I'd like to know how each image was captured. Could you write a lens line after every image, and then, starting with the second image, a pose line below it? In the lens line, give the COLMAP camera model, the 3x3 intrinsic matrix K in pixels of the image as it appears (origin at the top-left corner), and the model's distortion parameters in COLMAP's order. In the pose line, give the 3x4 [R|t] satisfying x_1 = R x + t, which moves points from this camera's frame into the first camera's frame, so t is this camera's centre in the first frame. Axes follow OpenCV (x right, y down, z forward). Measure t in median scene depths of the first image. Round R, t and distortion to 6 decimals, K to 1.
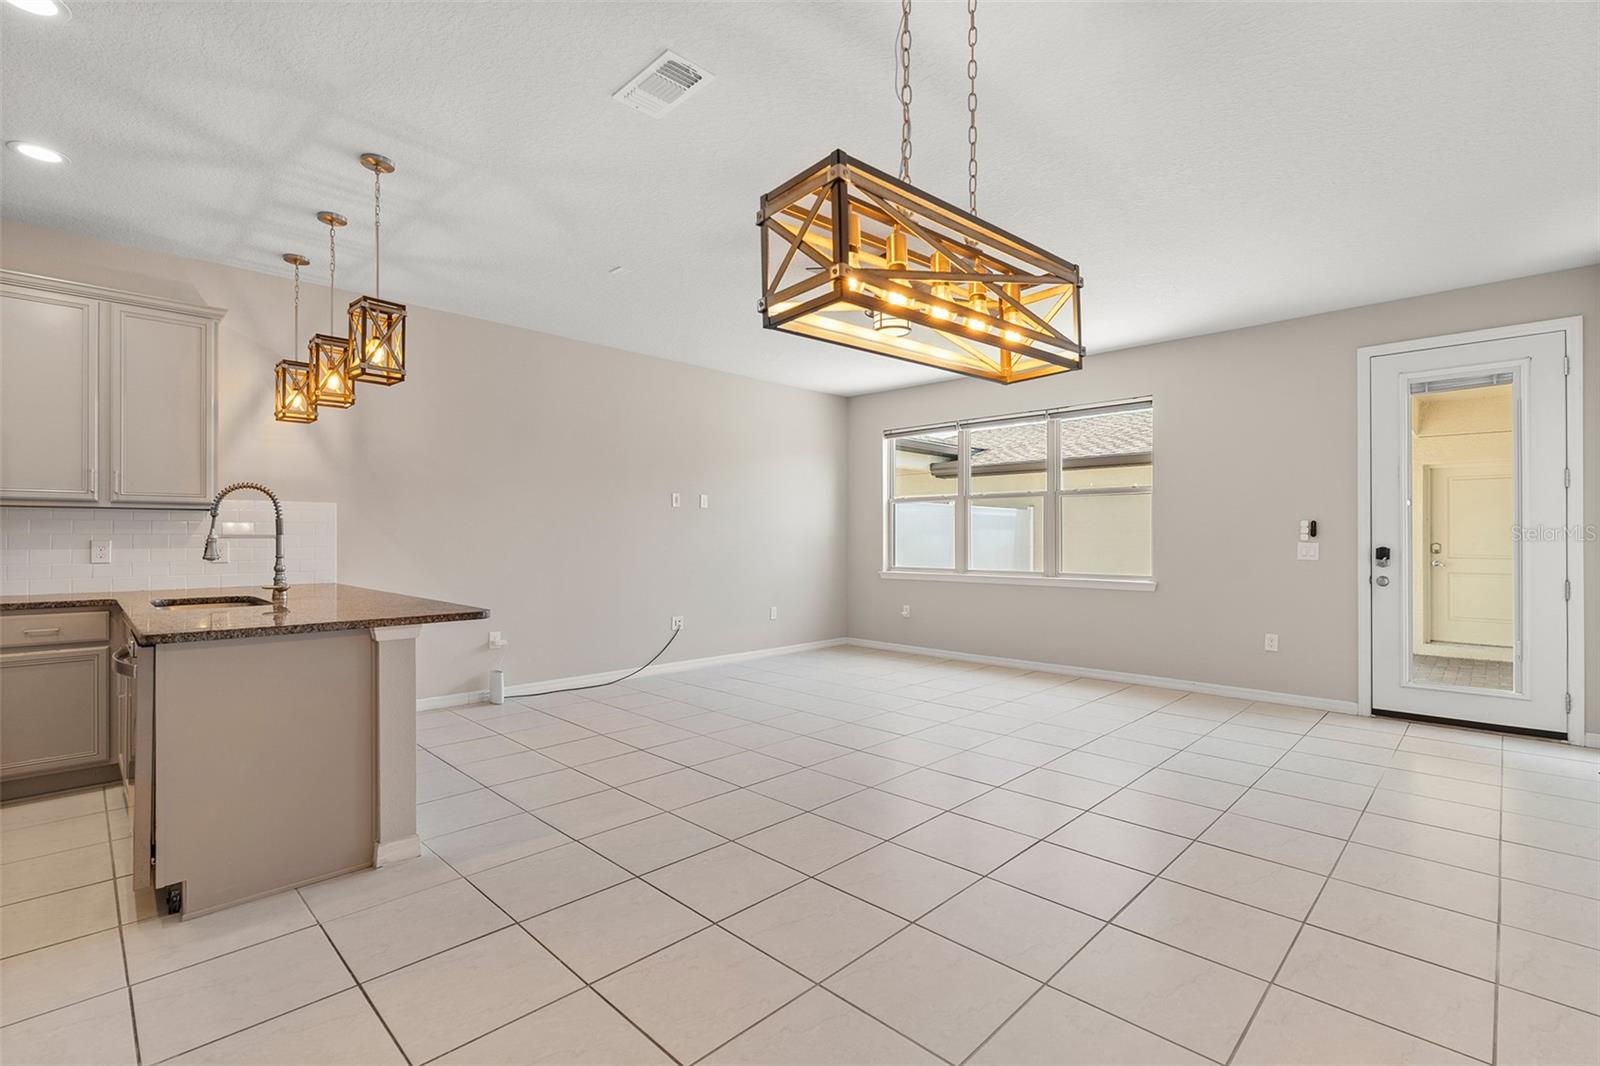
lens RADIAL K [[716.6, 0, 798.7], [0, 716.6, 533.0], [0, 0, 1]] dist [-0.004948, 0.001464]
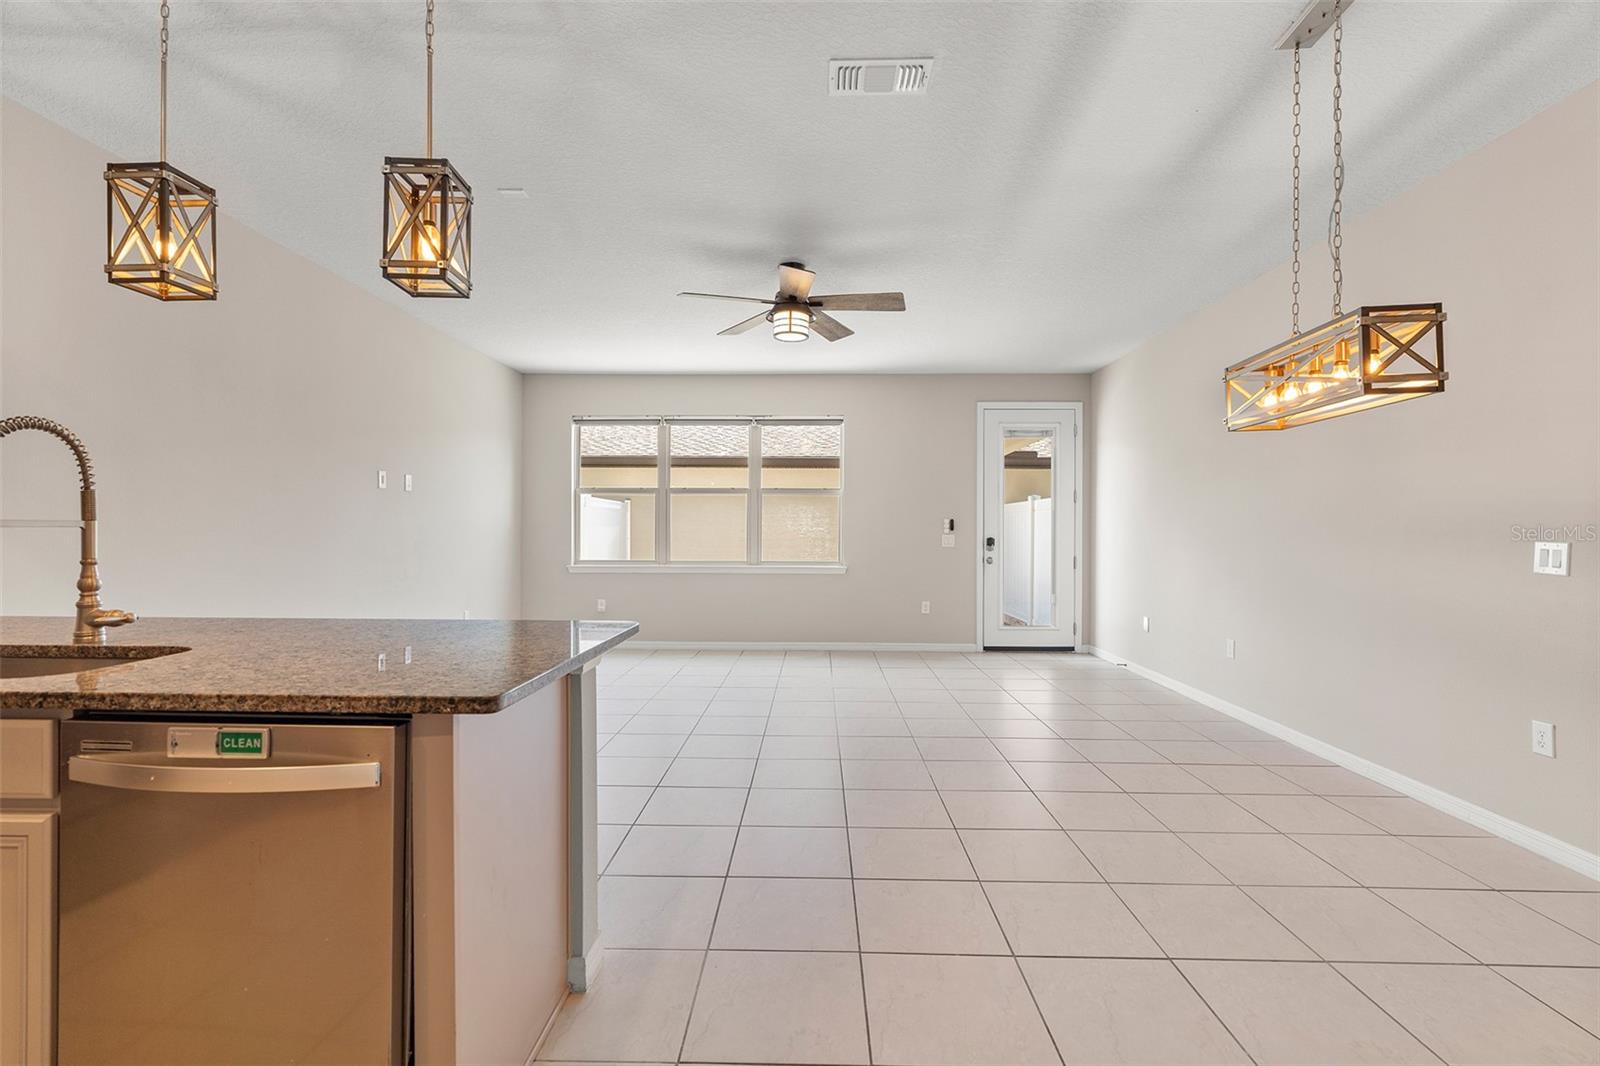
lens RADIAL K [[716.6, 0, 797.1], [0, 716.6, 528.3], [0, 0, 1]] dist [-0.004948, 0.001464]
pose [[0.731594, 0.005649, 0.681718, -0.403820], [-0.009097, 0.999958, 0.001477, 0.001482], [-0.681680, -0.007283, 0.731614, 0.146616]]
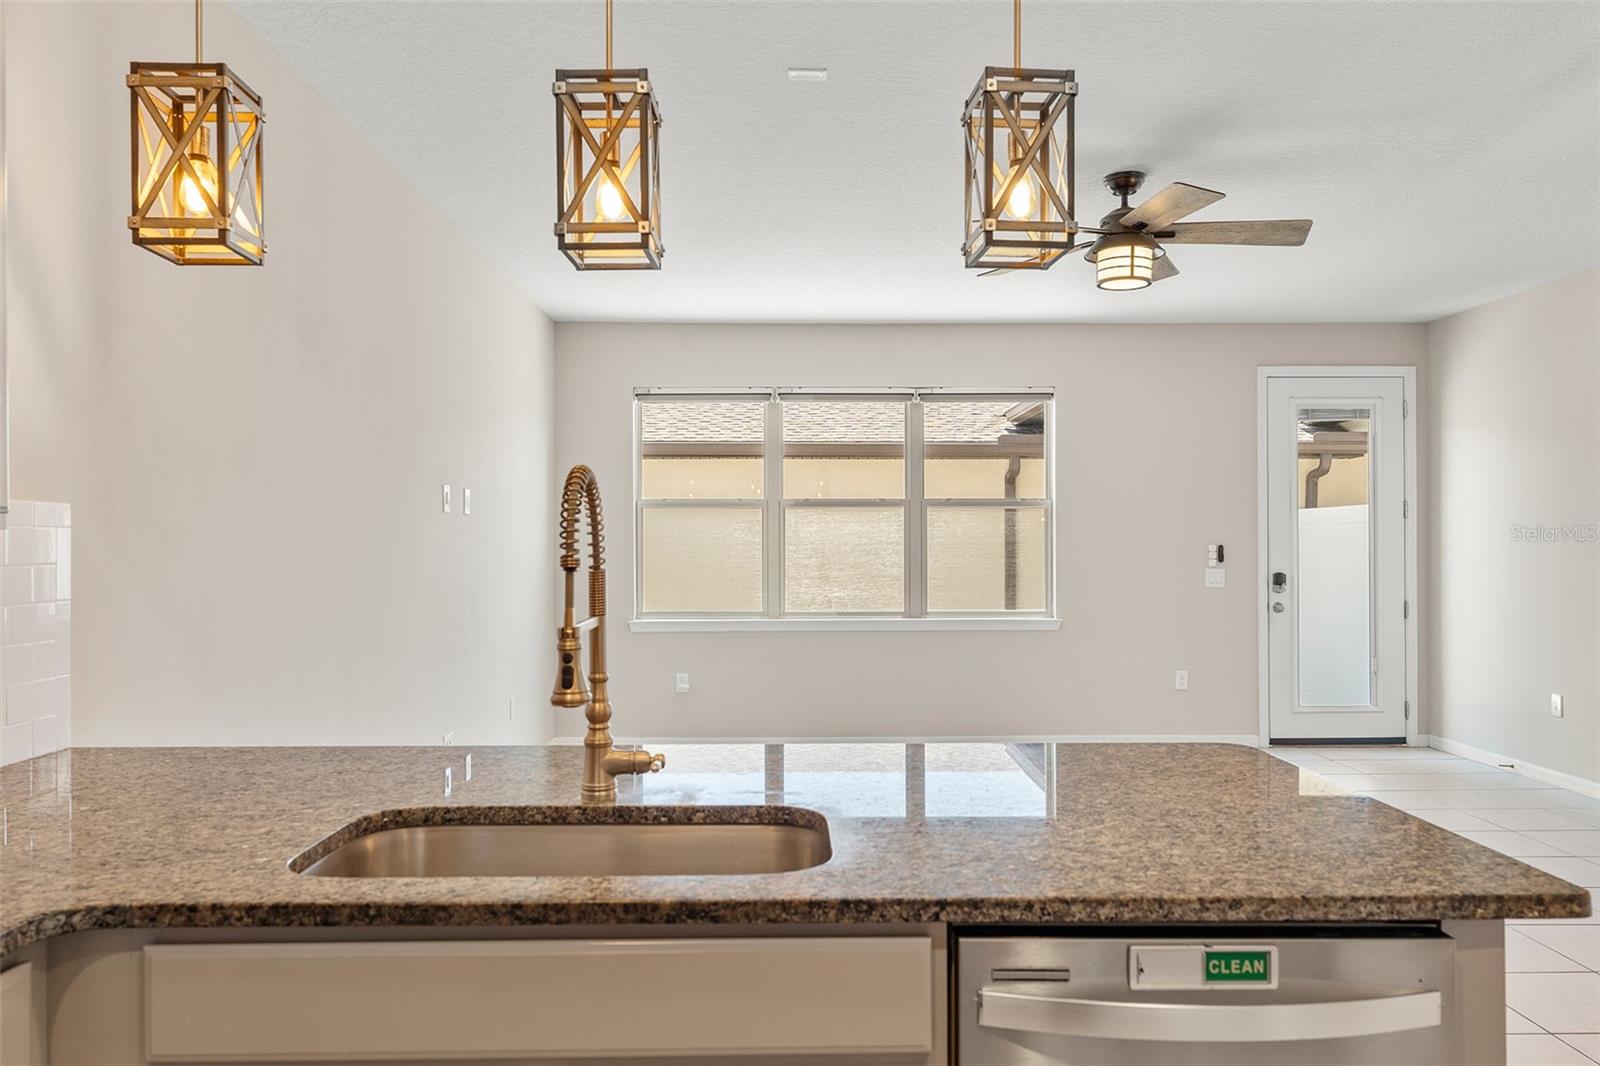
lens RADIAL K [[1120.7, 0, 808.9], [0, 1120.7, 541.4], [0, 0, 1]] dist [-0.000663, 0.003891]
pose [[0.705815, 0.000698, 0.708395, -0.590989], [-0.002266, 0.999997, 0.001272, -0.019221], [-0.708392, -0.002503, 0.705815, 0.301102]]
